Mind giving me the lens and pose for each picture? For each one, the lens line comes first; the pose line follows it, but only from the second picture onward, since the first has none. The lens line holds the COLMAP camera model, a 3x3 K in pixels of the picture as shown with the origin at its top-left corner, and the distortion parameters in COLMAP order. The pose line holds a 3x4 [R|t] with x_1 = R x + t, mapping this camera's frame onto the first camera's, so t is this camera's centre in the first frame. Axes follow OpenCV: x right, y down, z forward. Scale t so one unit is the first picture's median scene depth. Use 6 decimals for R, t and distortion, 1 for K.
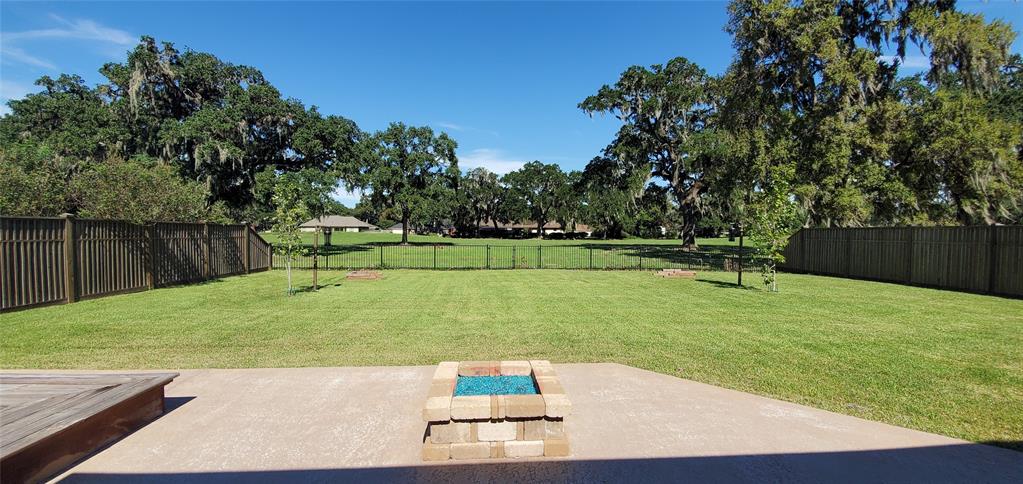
lens RADIAL K [[408.3, 0, 512.6], [0, 408.3, 246.6], [0, 0, 1]] dist [0.009585, -0.016797]
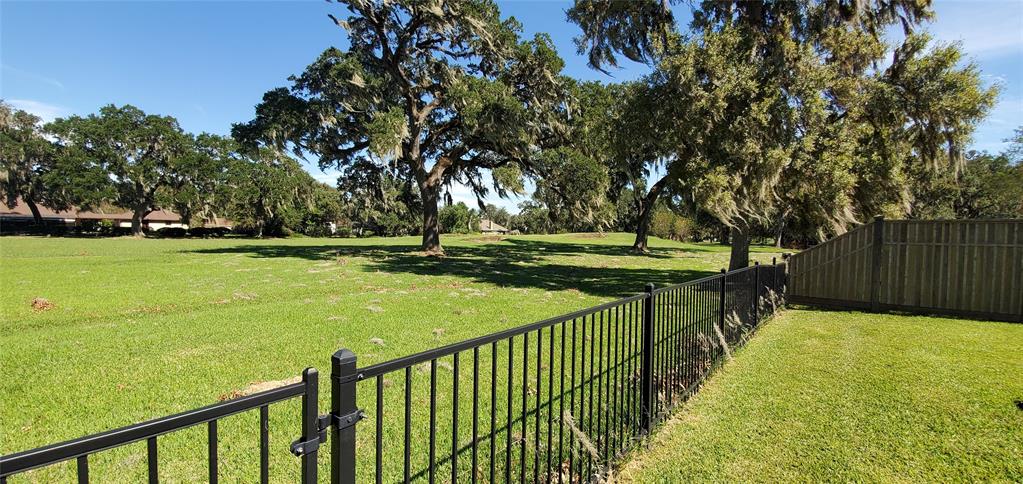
lens RADIAL K [[408.3, 0, 512.6], [0, 408.3, 246.6], [0, 0, 1]] dist [0.009585, -0.016797]
pose [[0.686063, -0.014685, 0.727394, 0.008247], [0.011540, 0.999890, 0.009302, -0.004149], [-0.727451, 0.002012, 0.686157, 0.183576]]
